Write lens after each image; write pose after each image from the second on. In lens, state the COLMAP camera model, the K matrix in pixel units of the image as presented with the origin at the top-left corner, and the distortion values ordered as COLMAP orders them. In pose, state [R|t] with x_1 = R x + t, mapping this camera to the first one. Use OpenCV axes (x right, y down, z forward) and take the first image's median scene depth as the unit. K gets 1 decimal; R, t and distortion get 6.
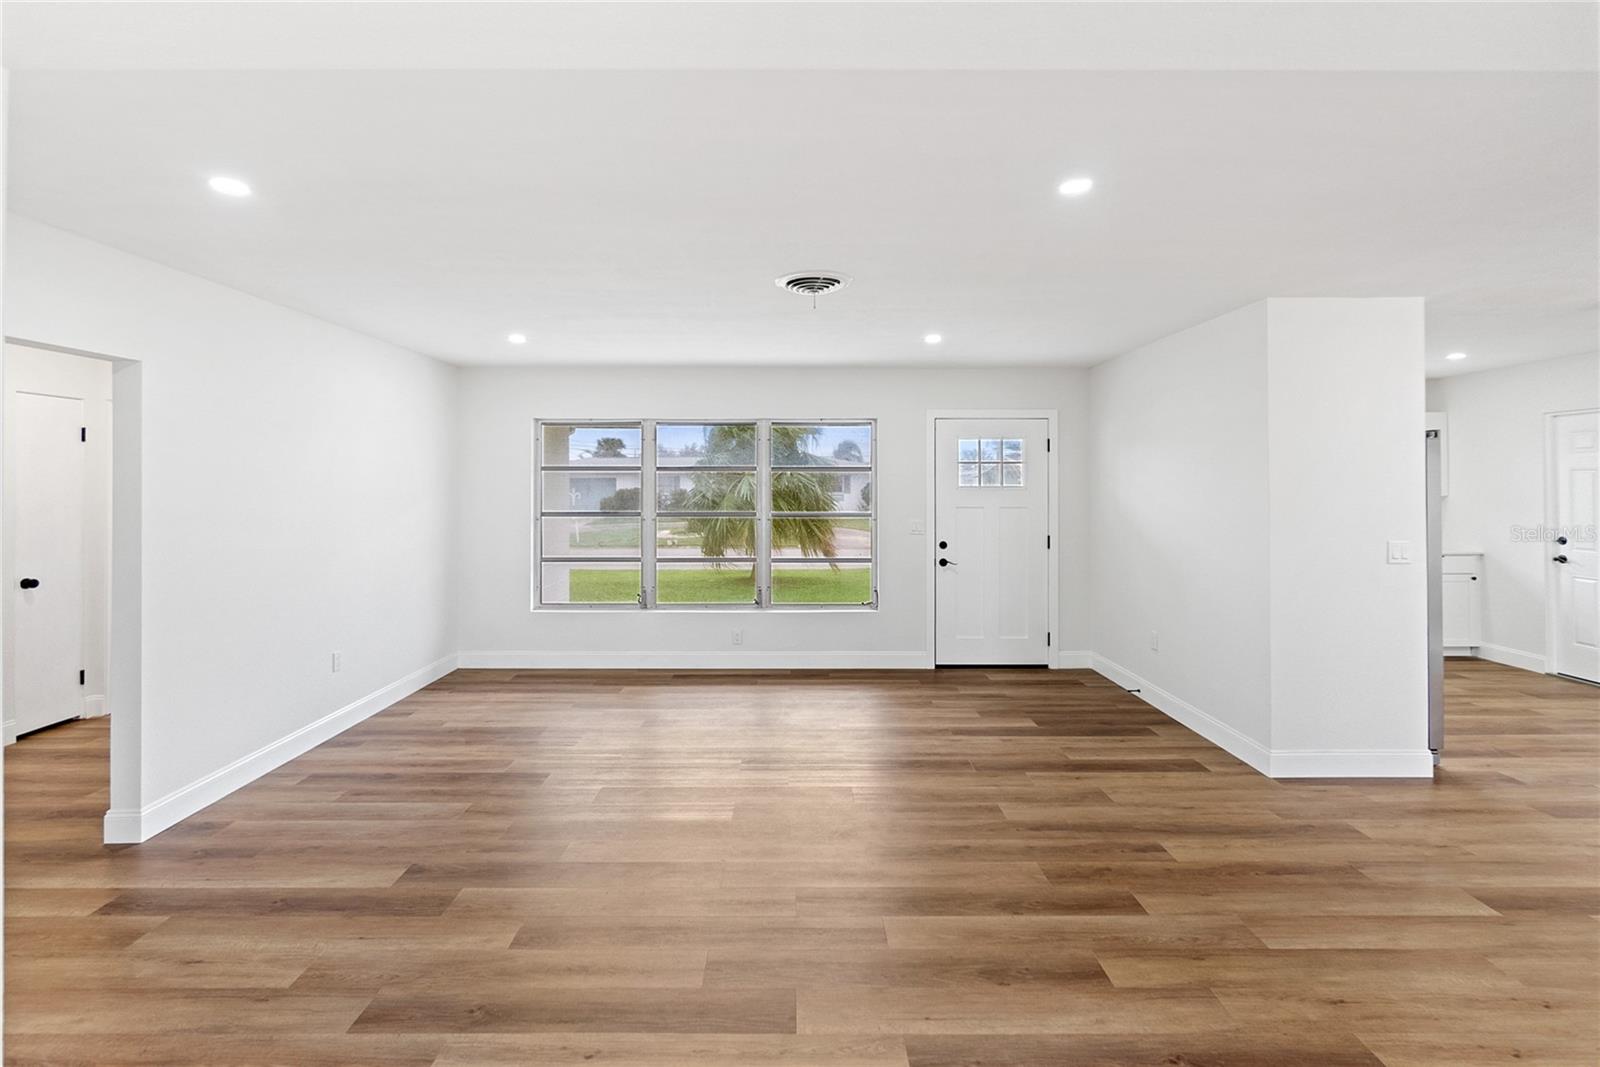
lens RADIAL K [[734.0, 0, 790.7], [0, 734.0, 478.0], [0, 0, 1]] dist [0.000592, -0.000972]
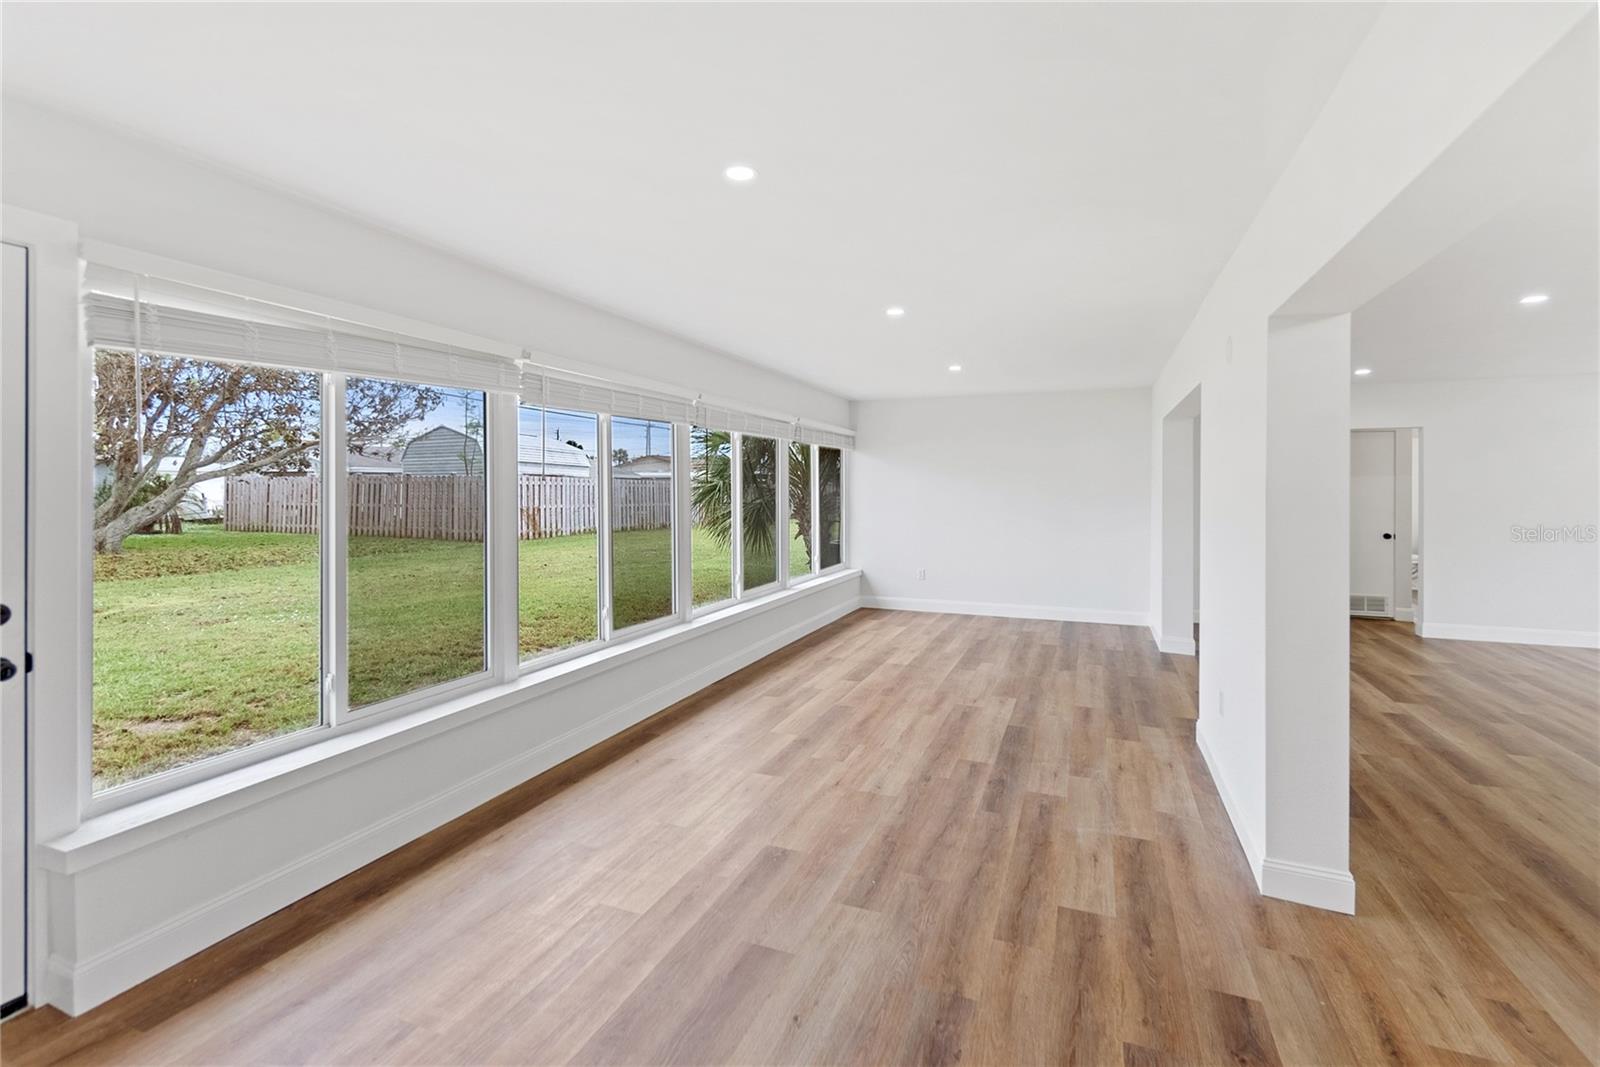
lens RADIAL K [[721.6, 0, 802.2], [0, 721.6, 487.6], [0, 0, 1]] dist [-0.001362, -0.000316]
pose [[-0.372128, 0.001798, -0.928180, 1.677905], [0.004929, 0.999988, -0.000040, 0.013978], [0.928168, -0.004590, -0.372132, 0.030777]]
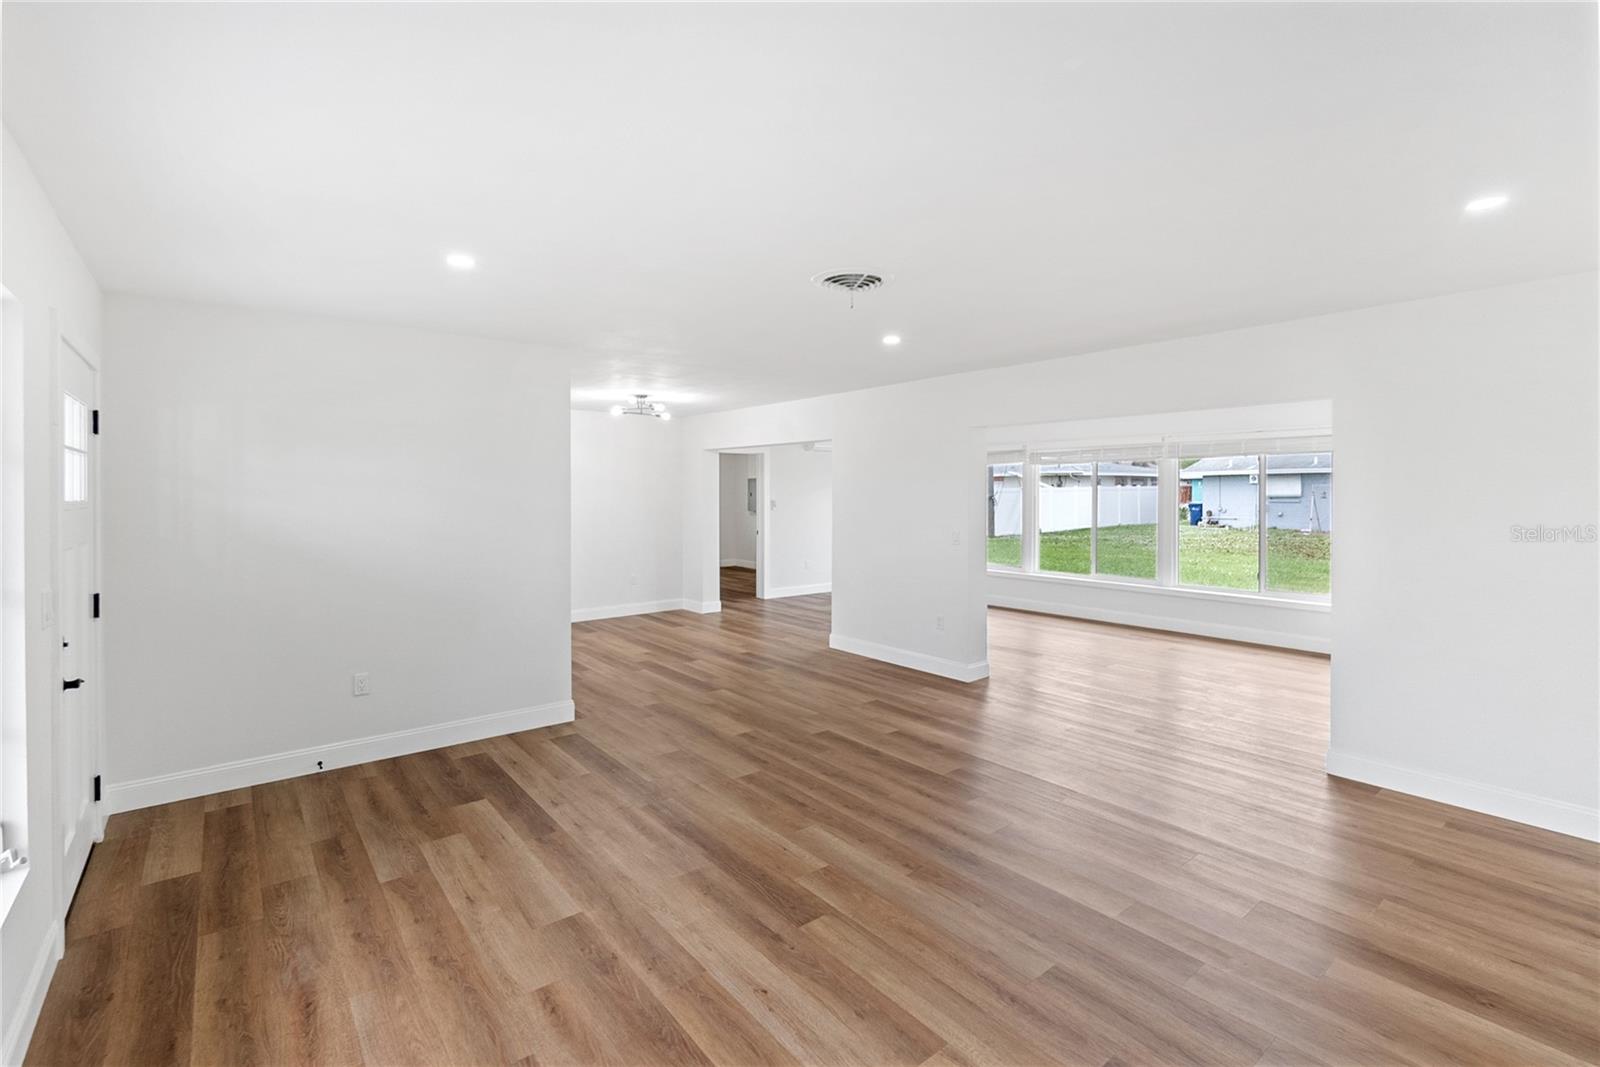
lens RADIAL K [[724.0, 0, 801.4], [0, 724.0, 502.0], [0, 0, 1]] dist [-0.001105, -0.000792]
pose [[-0.627919, -0.009983, 0.778215, -0.617112], [-0.005468, 0.999950, 0.008416, 0.008699], [-0.778260, 0.001029, -0.627942, 1.552916]]
